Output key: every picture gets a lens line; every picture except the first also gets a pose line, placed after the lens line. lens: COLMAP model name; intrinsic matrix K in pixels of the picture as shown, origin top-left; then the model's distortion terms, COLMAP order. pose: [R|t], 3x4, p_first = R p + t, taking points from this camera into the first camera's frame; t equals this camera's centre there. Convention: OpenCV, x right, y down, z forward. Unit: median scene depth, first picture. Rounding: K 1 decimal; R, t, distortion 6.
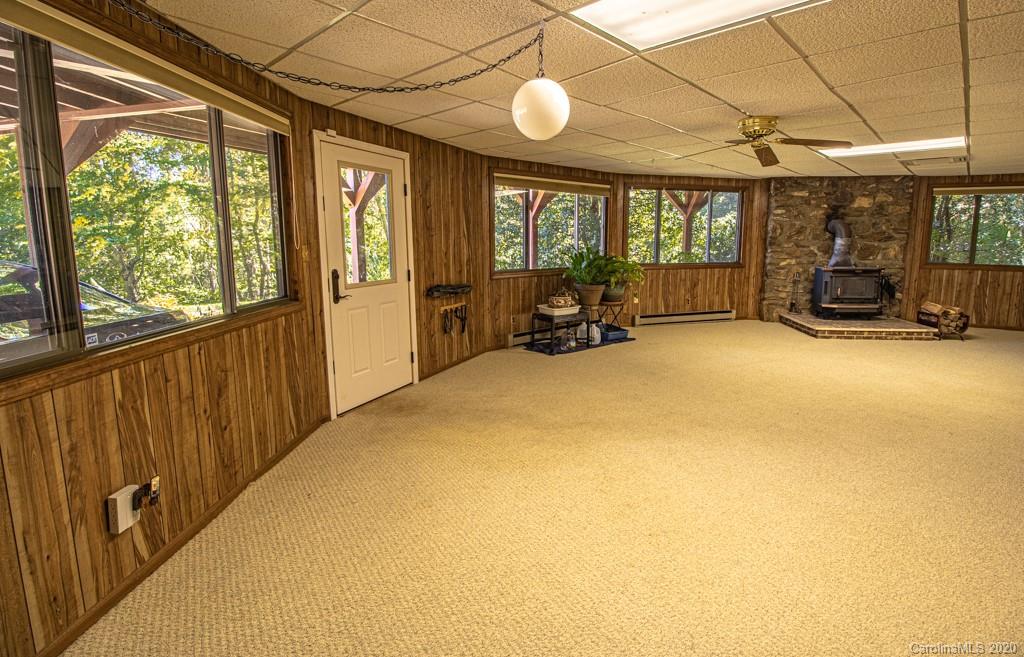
lens RADIAL K [[484.2, 0, 513.3], [0, 484.2, 301.2], [0, 0, 1]] dist [-0.015582, -0.001216]
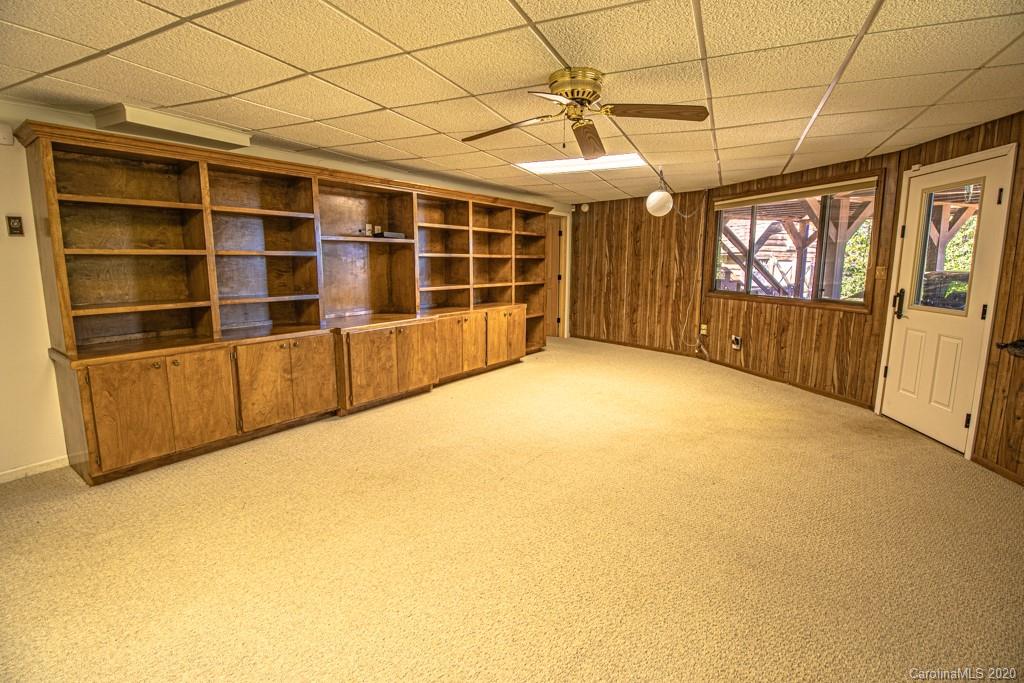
lens RADIAL K [[474.0, 0, 518.0], [0, 474.0, 329.7], [0, 0, 1]] dist [0.001931, 0.000281]
pose [[-0.941214, 0.045664, -0.334710, 0.423062], [-0.047873, 0.962791, 0.265974, -0.112078], [0.334401, 0.266362, -0.904006, 0.855501]]
